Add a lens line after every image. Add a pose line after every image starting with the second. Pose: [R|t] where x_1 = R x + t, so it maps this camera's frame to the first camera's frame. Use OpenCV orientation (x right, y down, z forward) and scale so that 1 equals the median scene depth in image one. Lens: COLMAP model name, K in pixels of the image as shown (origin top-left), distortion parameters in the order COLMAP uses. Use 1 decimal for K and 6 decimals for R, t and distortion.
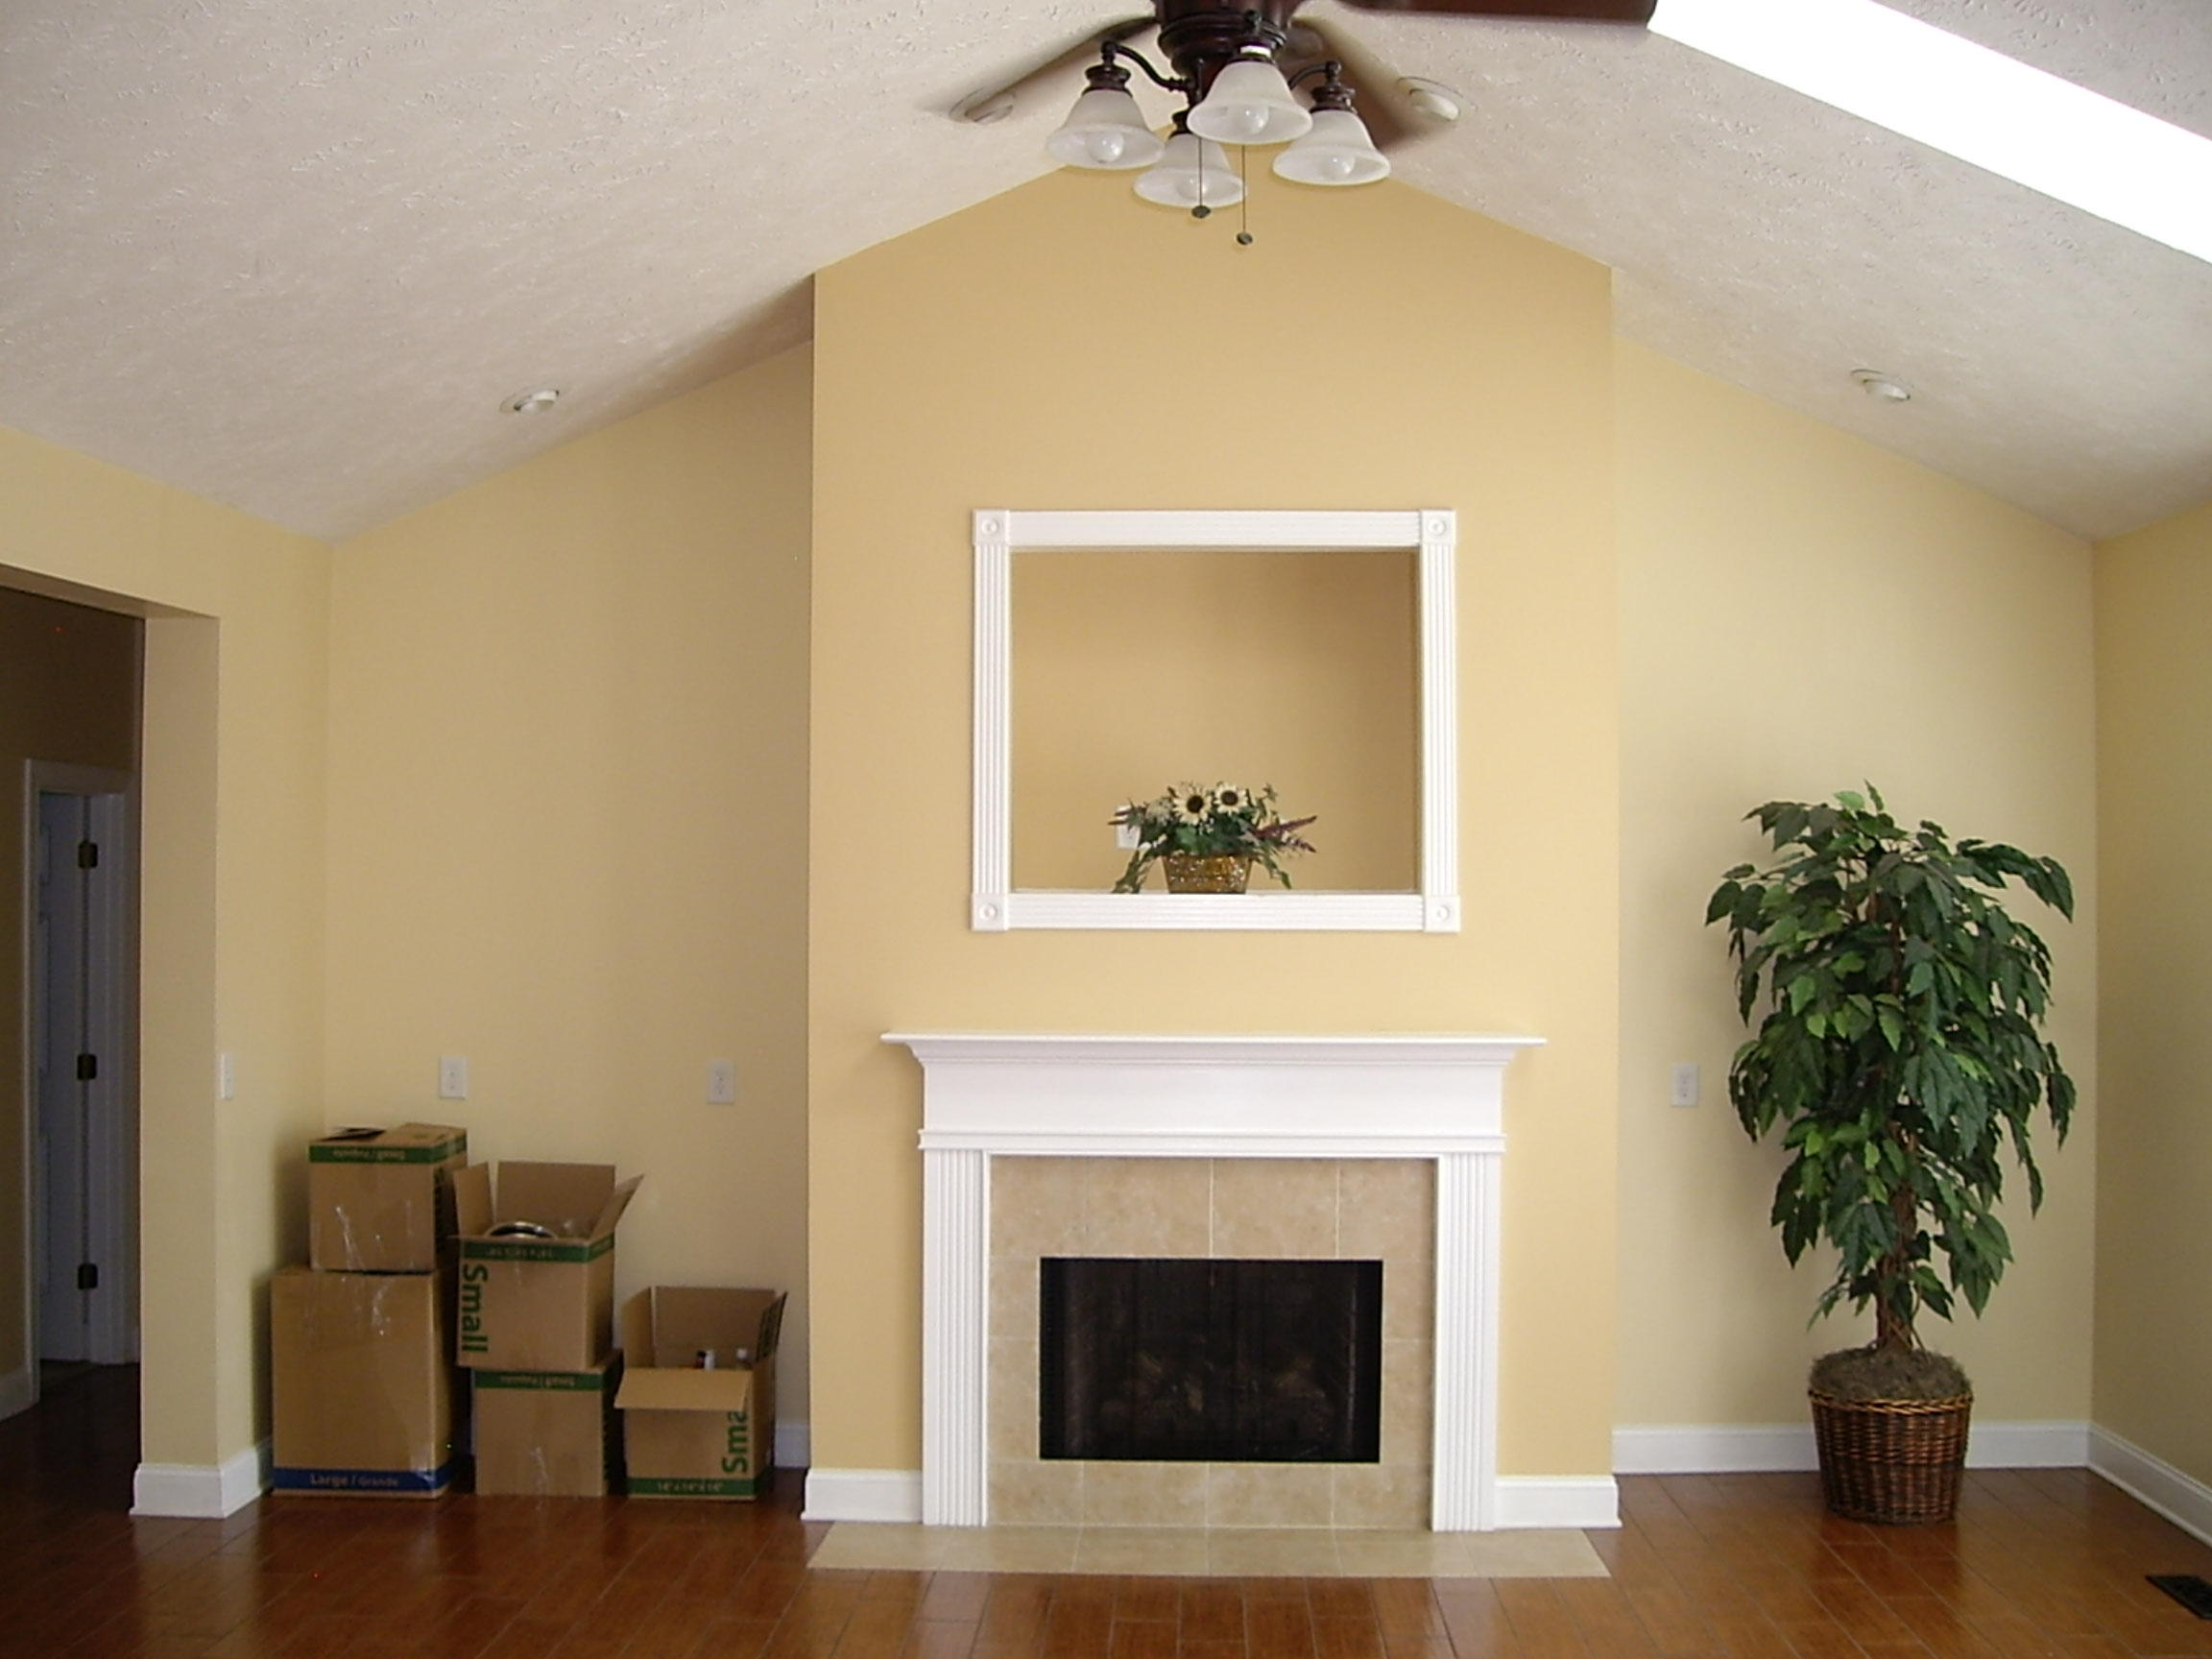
lens RADIAL K [[2393.0, 0, 1119.6], [0, 2393.0, 868.2], [0, 0, 1]] dist [-0.243077, 0.273488]
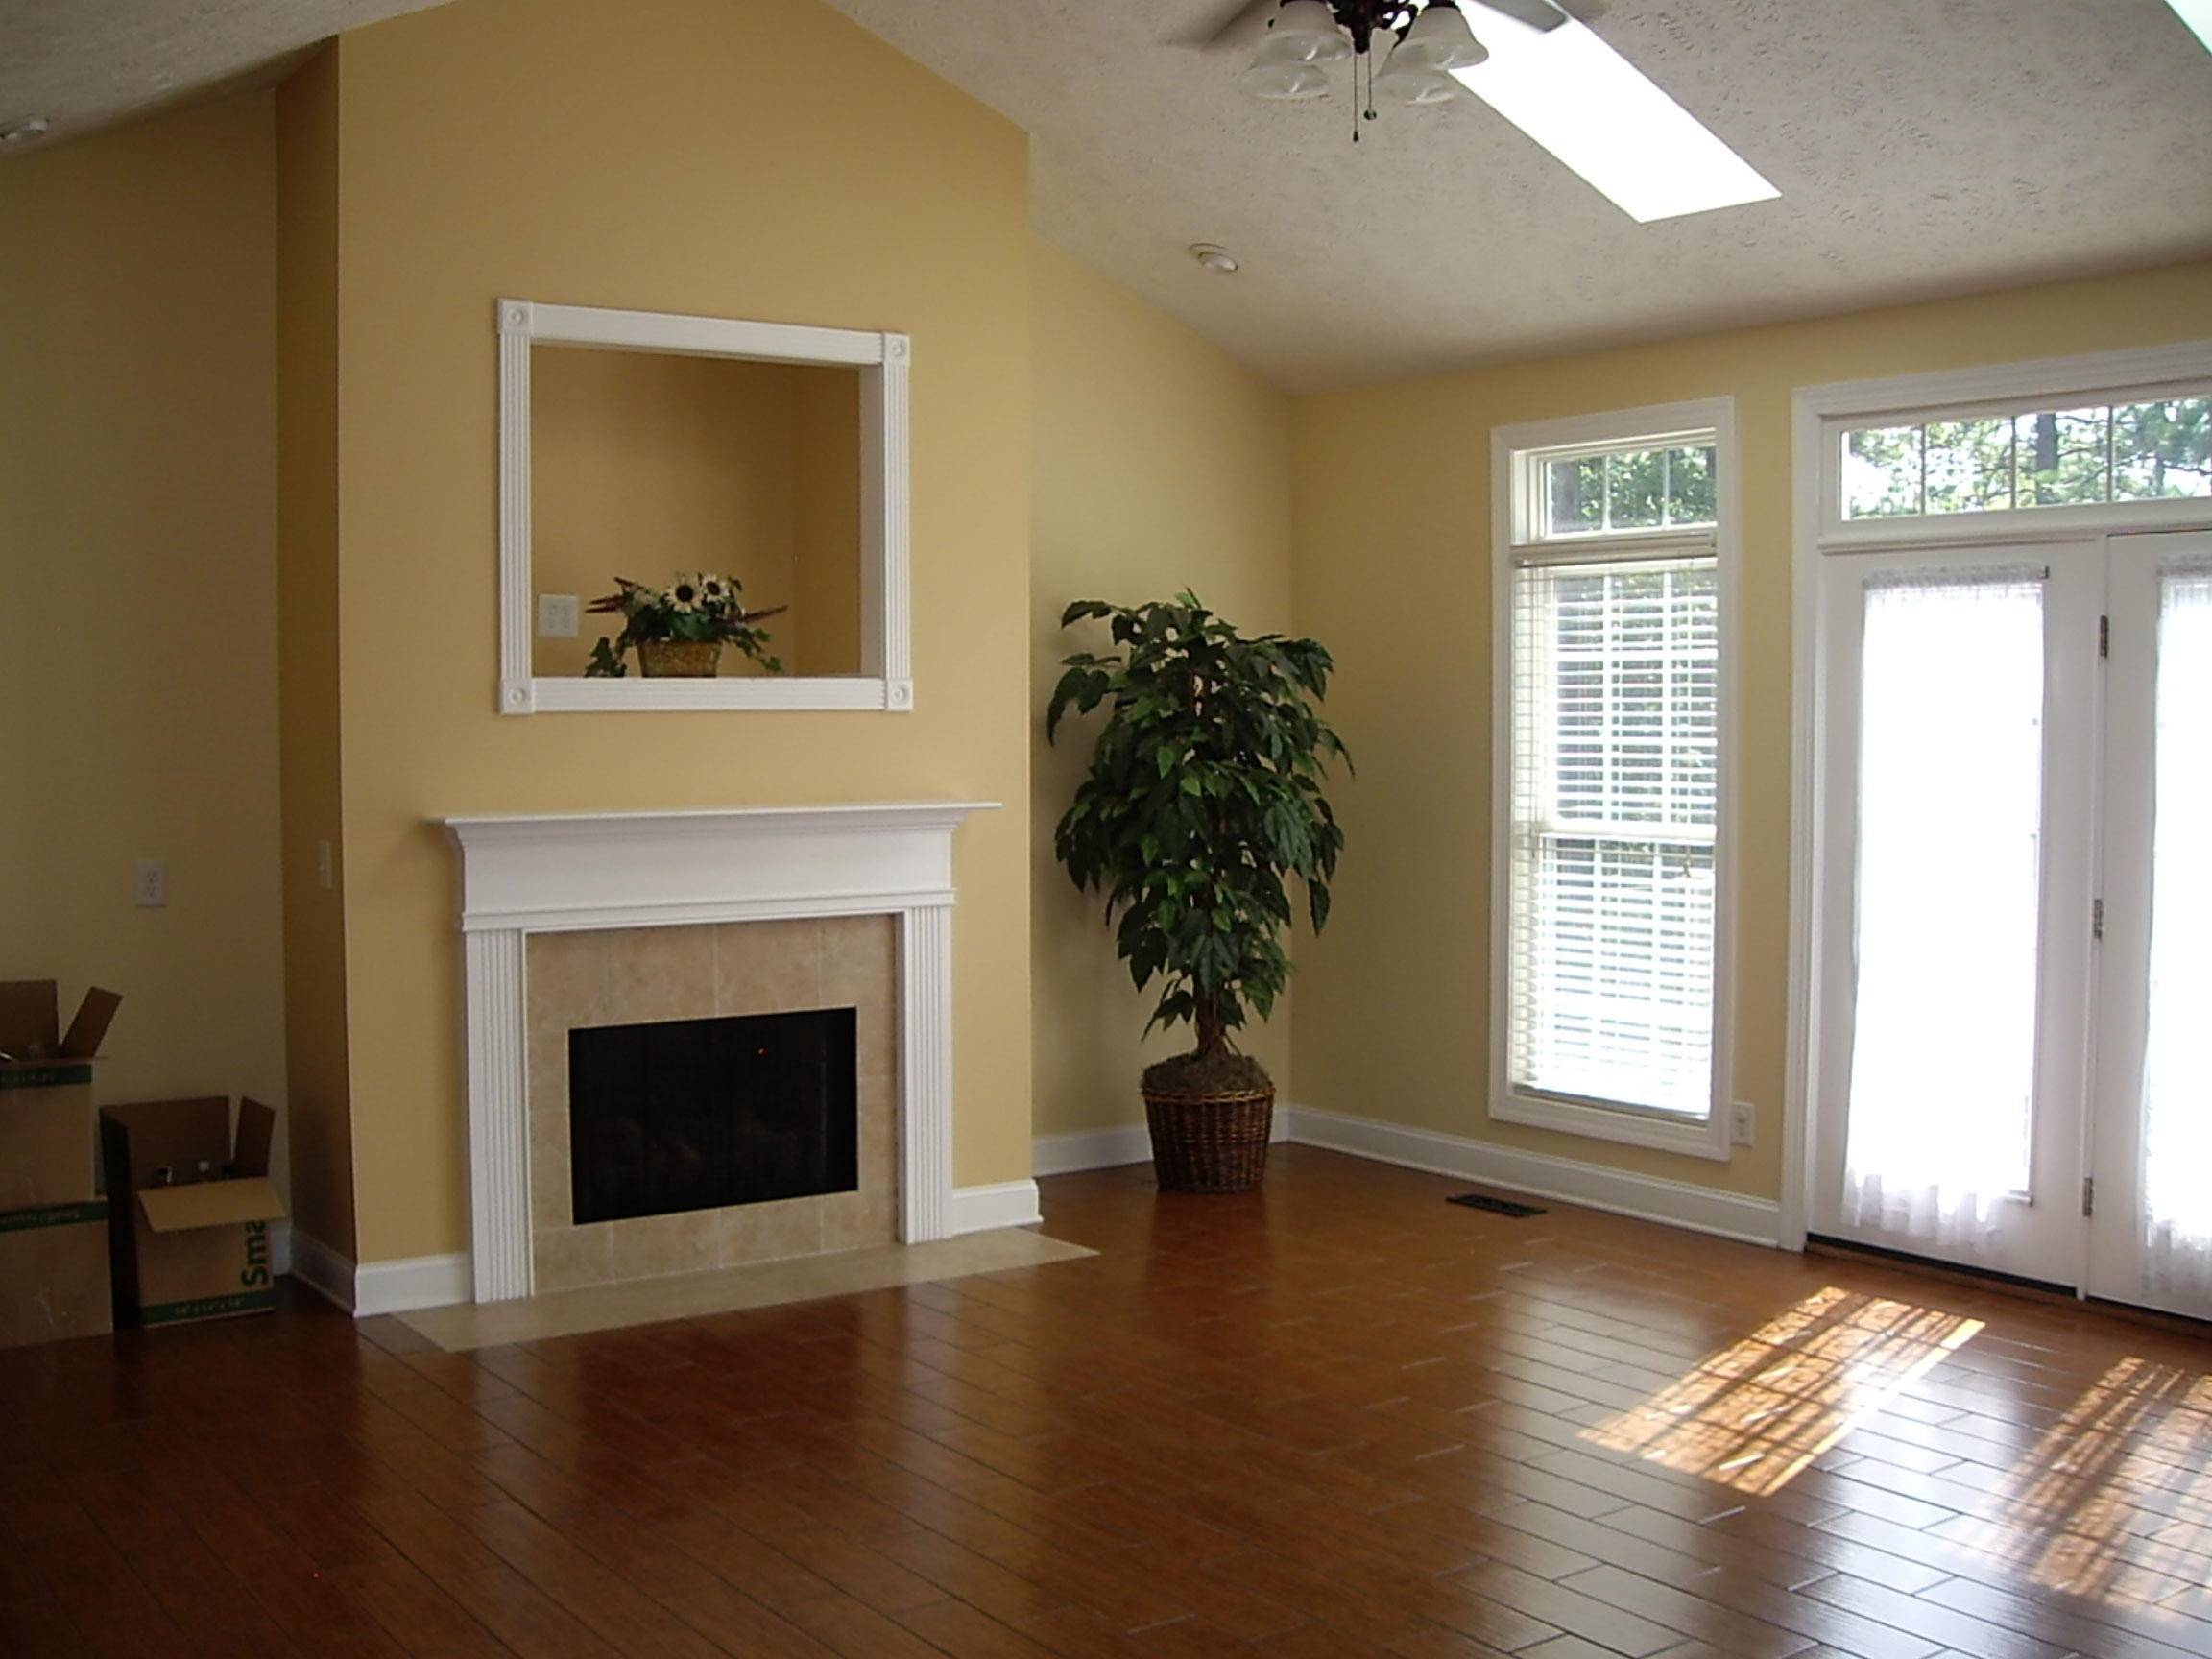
lens RADIAL K [[2393.0, 0, 1119.6], [0, 2393.0, 868.2], [0, 0, 1]] dist [-0.243077, 0.273488]
pose [[0.790479, -0.045277, 0.610813, -0.468717], [-0.002257, 0.997042, 0.076827, 0.013857], [-0.612485, -0.062108, 0.788039, 0.046061]]
